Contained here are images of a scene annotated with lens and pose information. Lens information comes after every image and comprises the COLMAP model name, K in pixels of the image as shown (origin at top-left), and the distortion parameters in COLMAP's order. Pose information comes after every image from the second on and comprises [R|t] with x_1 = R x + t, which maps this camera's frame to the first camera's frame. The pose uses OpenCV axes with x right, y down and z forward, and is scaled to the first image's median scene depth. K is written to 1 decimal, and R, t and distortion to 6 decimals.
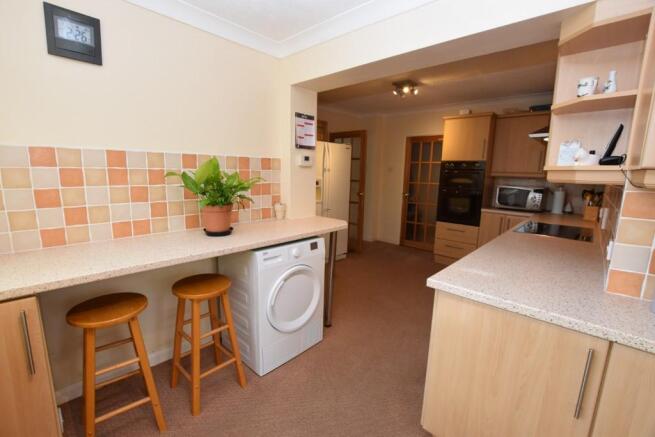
lens RADIAL K [[287.5, 0, 327.5], [0, 287.5, 218.5], [0, 0, 1]] dist [-0.026394, 0.000676]
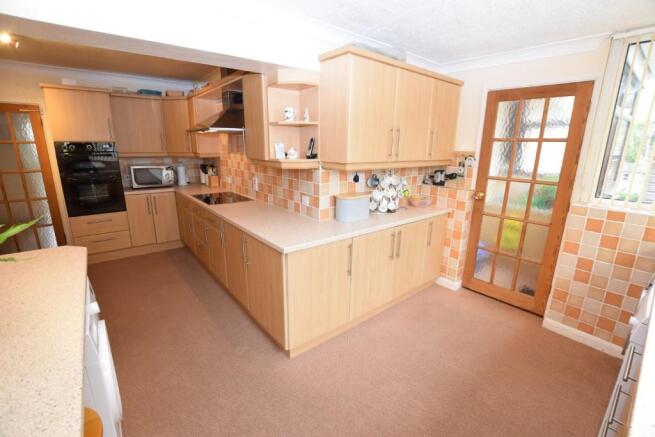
lens RADIAL K [[287.5, 0, 327.5], [0, 287.5, 218.5], [0, 0, 1]] dist [-0.026394, 0.000676]
pose [[0.139116, -0.264419, 0.954321, -0.279527], [0.153202, 0.957836, 0.243060, -0.071838], [-0.978354, 0.112391, 0.173760, 0.160949]]
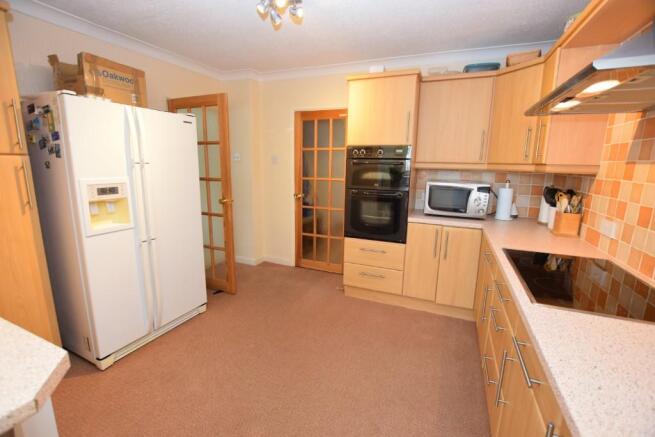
lens RADIAL K [[287.5, 0, 327.5], [0, 287.5, 218.5], [0, 0, 1]] dist [-0.026394, 0.000676]
pose [[0.941094, -0.072748, 0.330228, 0.131520], [0.062256, 0.997165, 0.042252, -0.067660], [-0.332365, -0.019205, 0.942955, 0.402002]]
